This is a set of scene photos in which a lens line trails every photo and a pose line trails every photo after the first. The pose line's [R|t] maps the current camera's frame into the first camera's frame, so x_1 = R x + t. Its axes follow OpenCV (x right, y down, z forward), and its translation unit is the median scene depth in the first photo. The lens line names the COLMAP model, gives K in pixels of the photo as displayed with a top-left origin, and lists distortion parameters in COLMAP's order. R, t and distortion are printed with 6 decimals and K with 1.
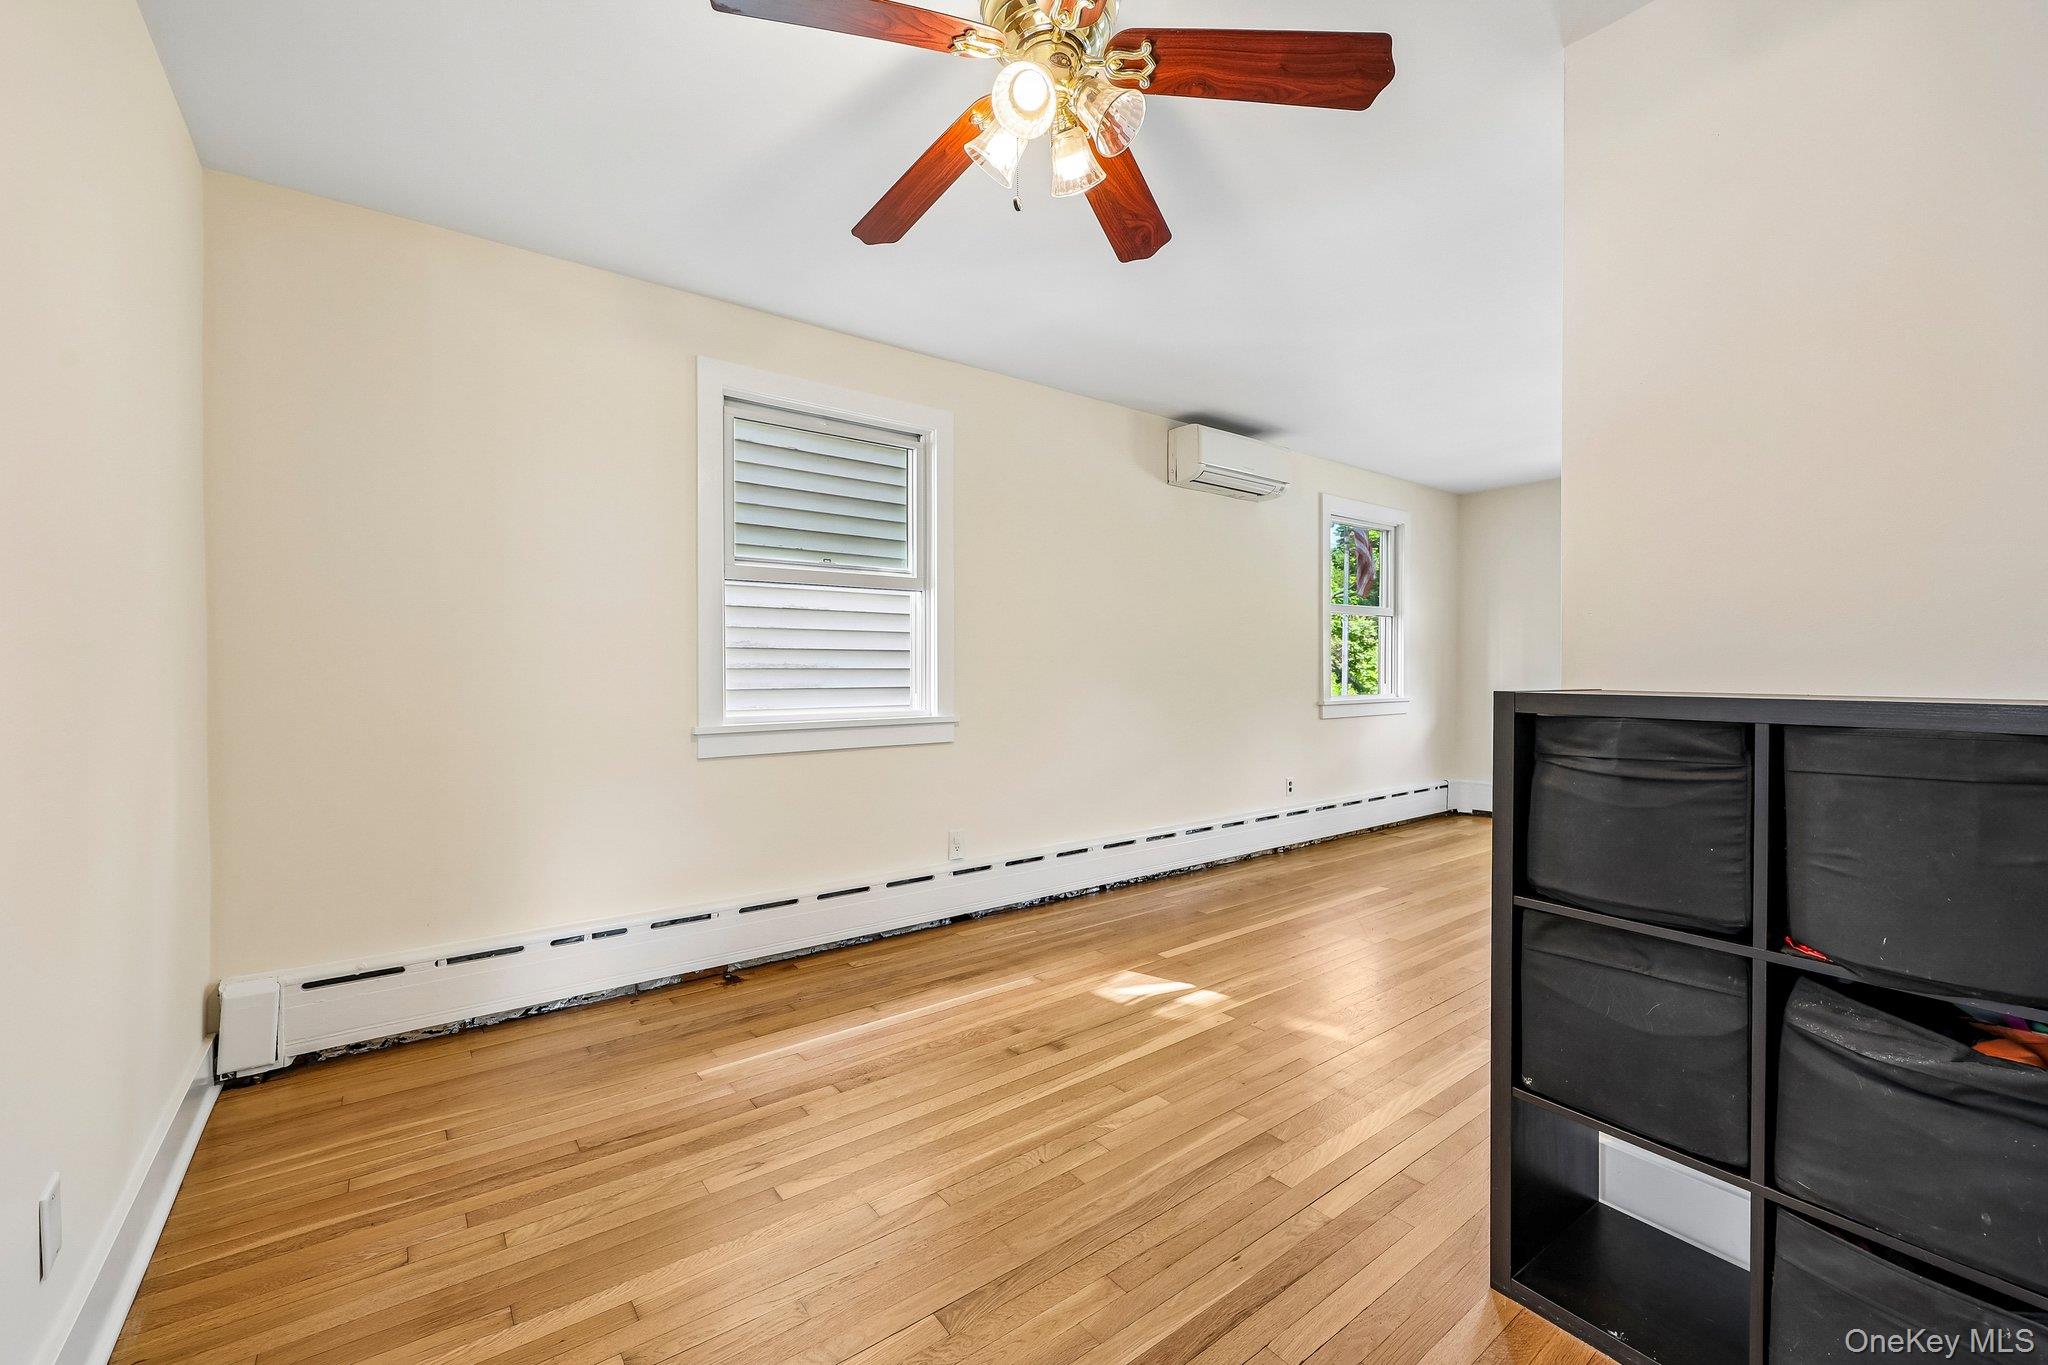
lens RADIAL K [[837.2, 0, 1020.6], [0, 837.2, 678.5], [0, 0, 1]] dist [0.001155, 0.000815]
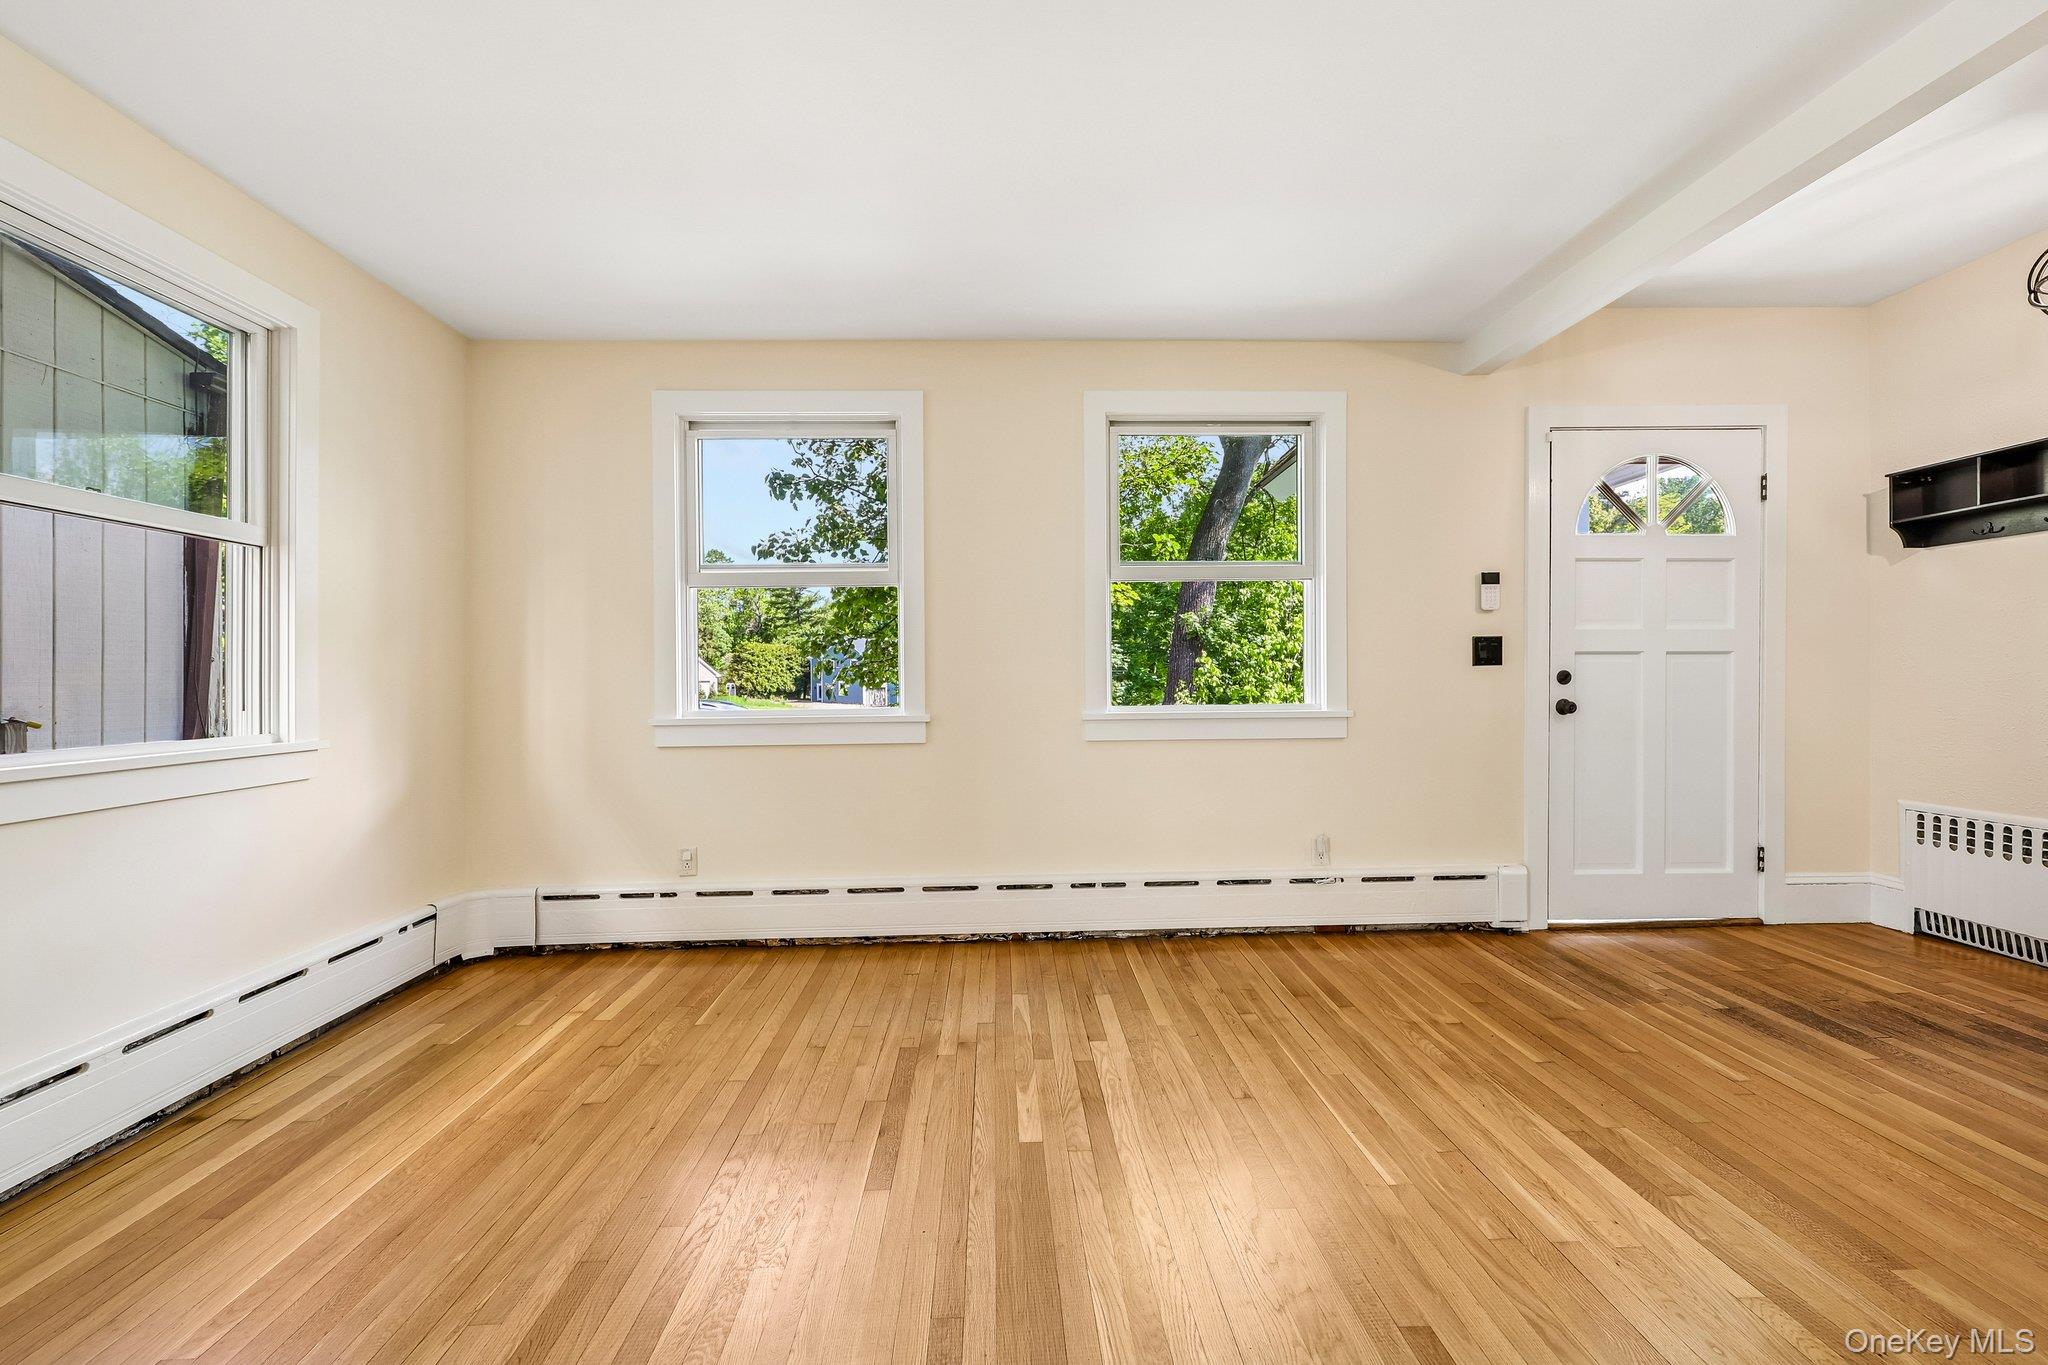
lens RADIAL K [[837.2, 0, 1028.0], [0, 837.2, 670.9], [0, 0, 1]] dist [0.001155, 0.000815]
pose [[0.564585, 0.008043, 0.825336, 0.397552], [0.009483, 0.999823, -0.016231, -0.003881], [-0.825320, 0.016990, 0.564409, 0.577410]]
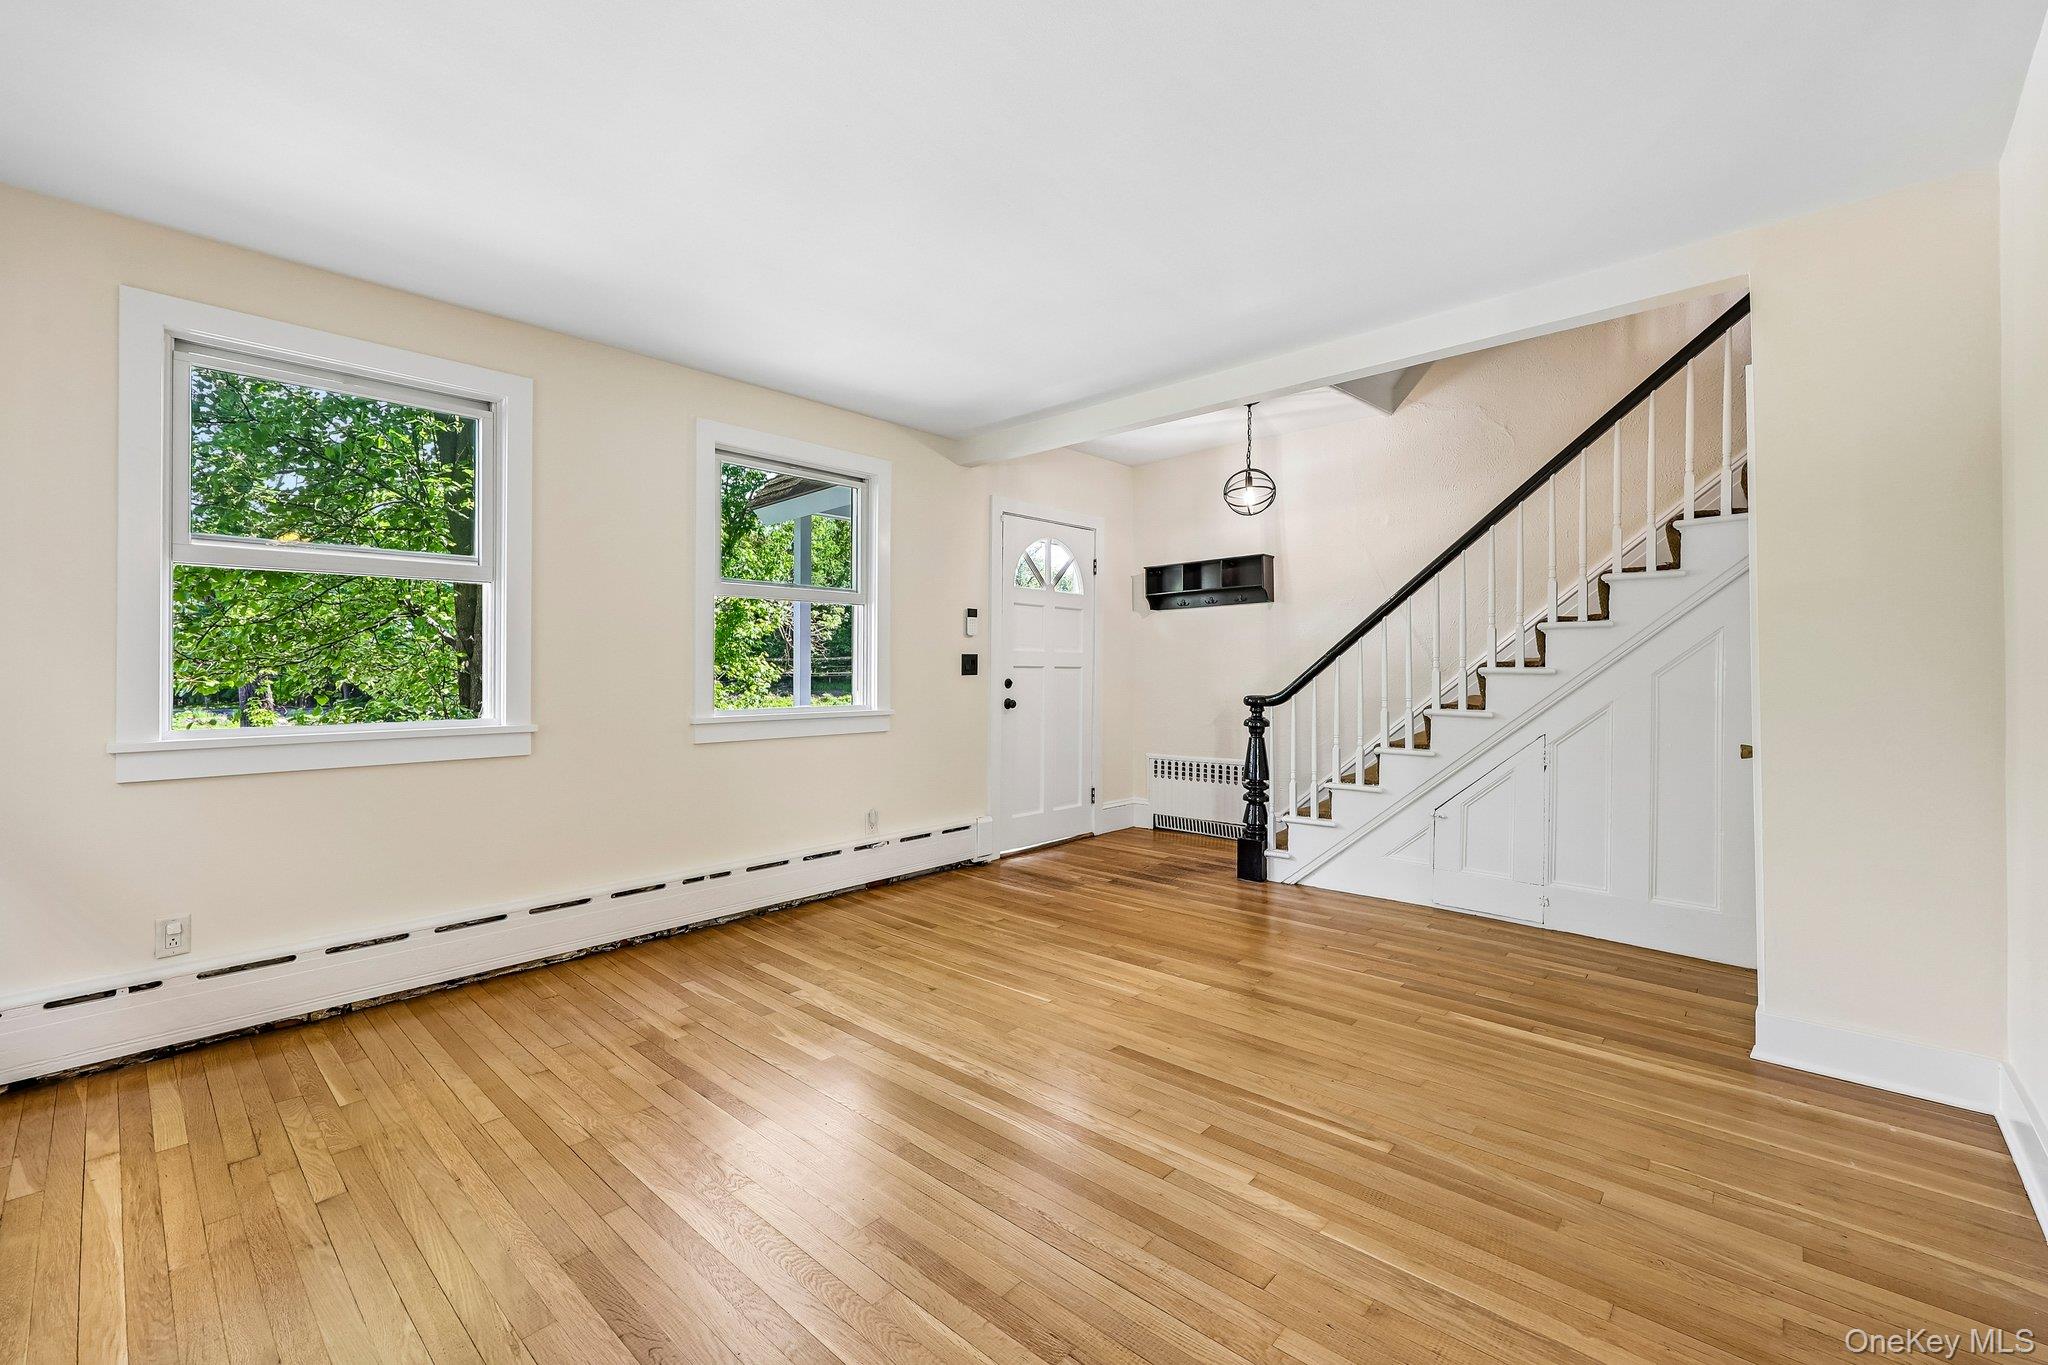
lens RADIAL K [[837.2, 0, 1023.5], [0, 837.2, 677.2], [0, 0, 1]] dist [0.001155, 0.000815]
pose [[-0.189288, 0.008286, 0.981887, 0.204948], [0.013829, 0.999888, -0.005772, -0.008162], [-0.981824, 0.012485, -0.189381, 0.796784]]
